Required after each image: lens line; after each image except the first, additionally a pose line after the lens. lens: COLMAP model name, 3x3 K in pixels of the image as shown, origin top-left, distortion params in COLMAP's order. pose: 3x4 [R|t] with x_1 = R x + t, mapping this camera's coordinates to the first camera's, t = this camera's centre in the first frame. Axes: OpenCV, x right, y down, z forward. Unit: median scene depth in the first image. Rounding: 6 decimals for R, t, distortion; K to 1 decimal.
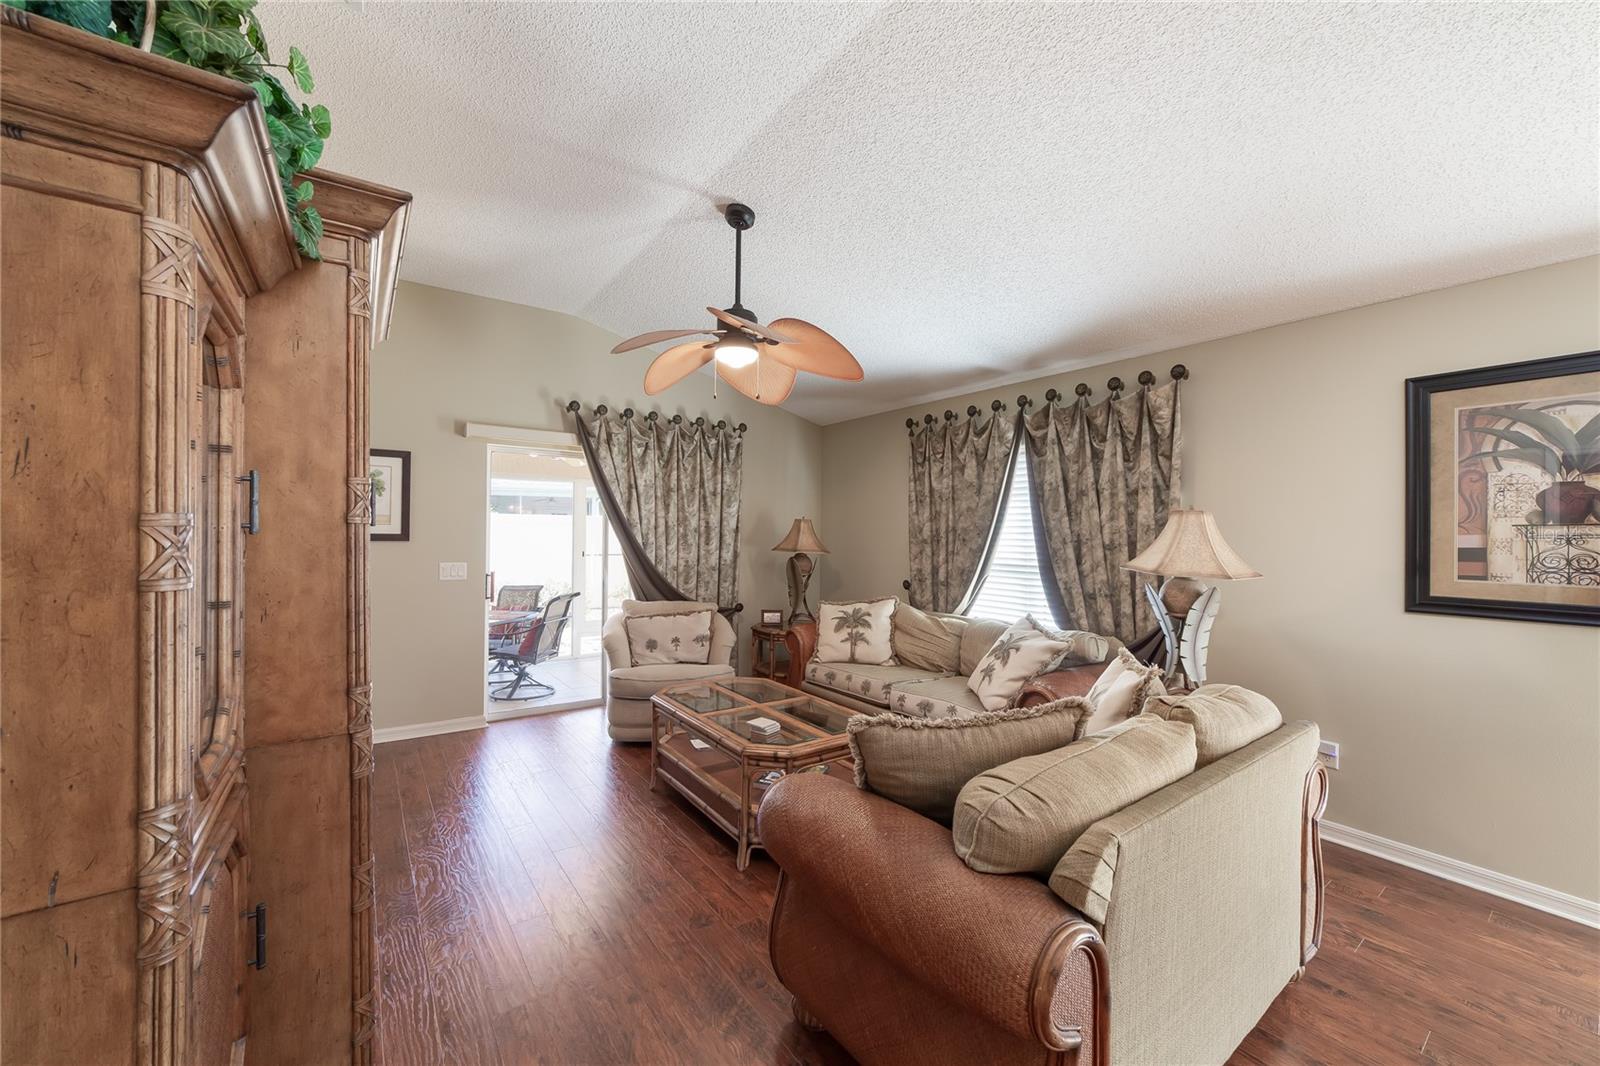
lens RADIAL K [[602.9, 0, 787.0], [0, 602.9, 532.9], [0, 0, 1]] dist [-0.010092, 0.000662]
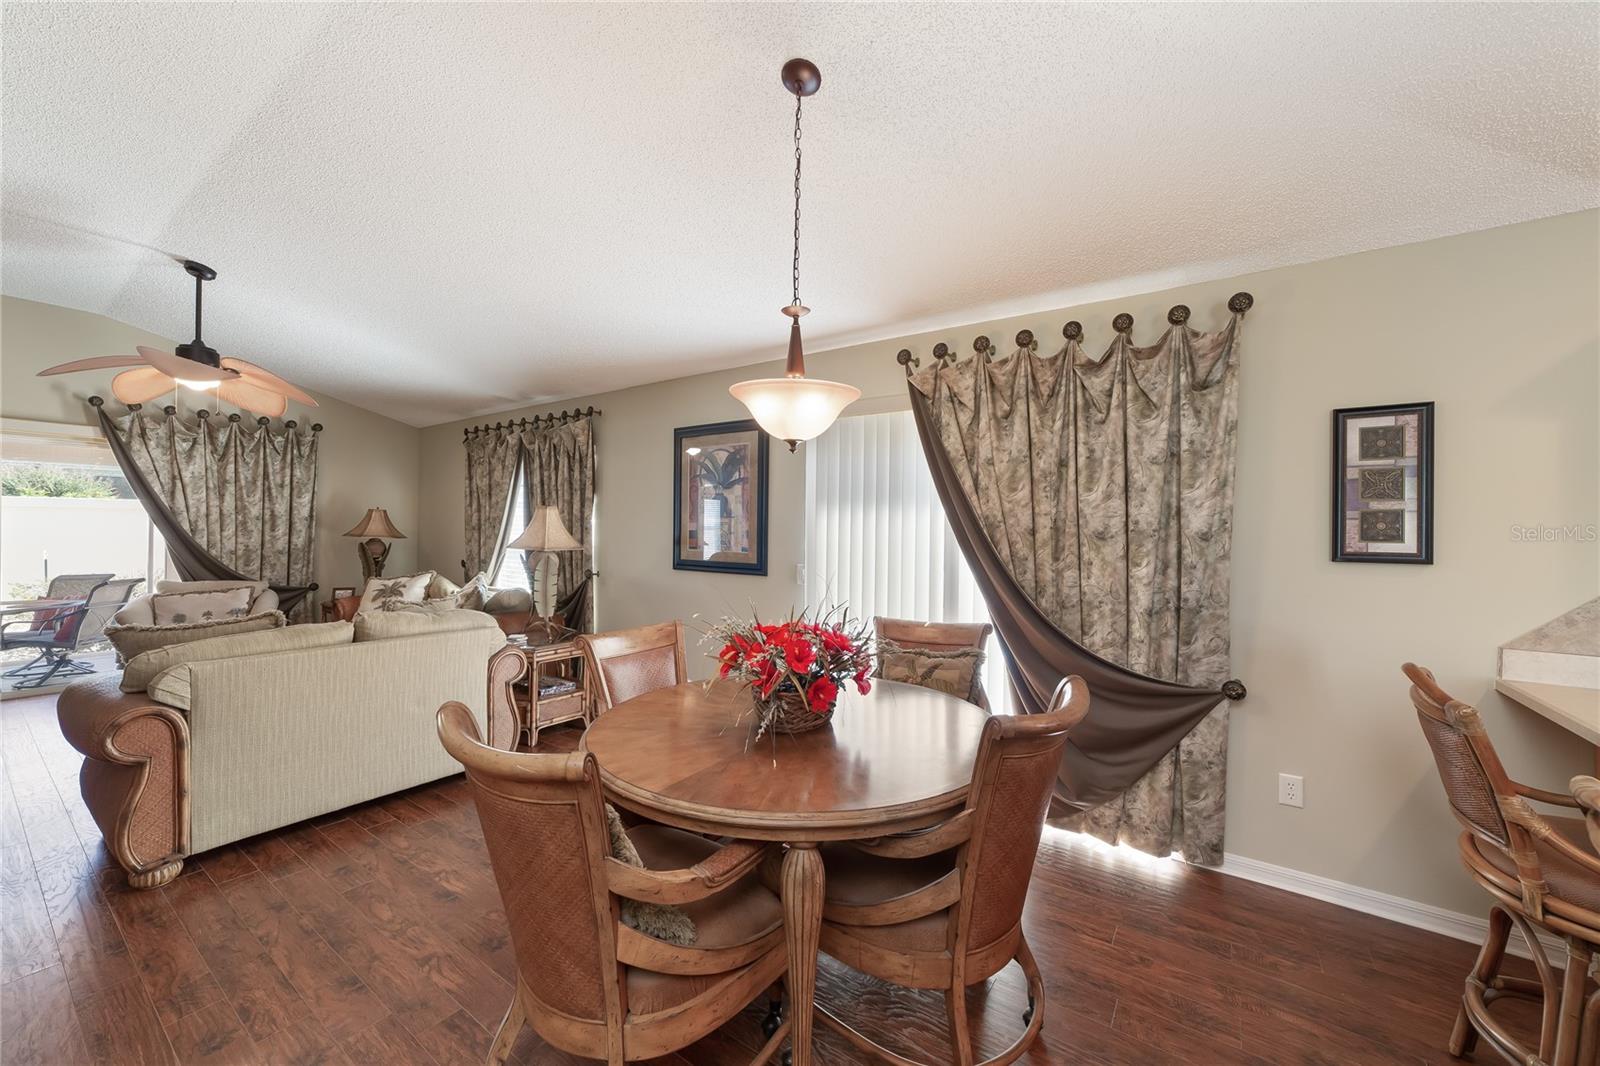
lens RADIAL K [[602.9, 0, 806.3], [0, 602.9, 533.9], [0, 0, 1]] dist [-0.010092, 0.000662]
pose [[0.945514, -0.001857, 0.325577, 0.469702], [-0.003941, 0.999845, 0.017149, 0.002344], [-0.325558, -0.017497, 0.945360, -0.398151]]
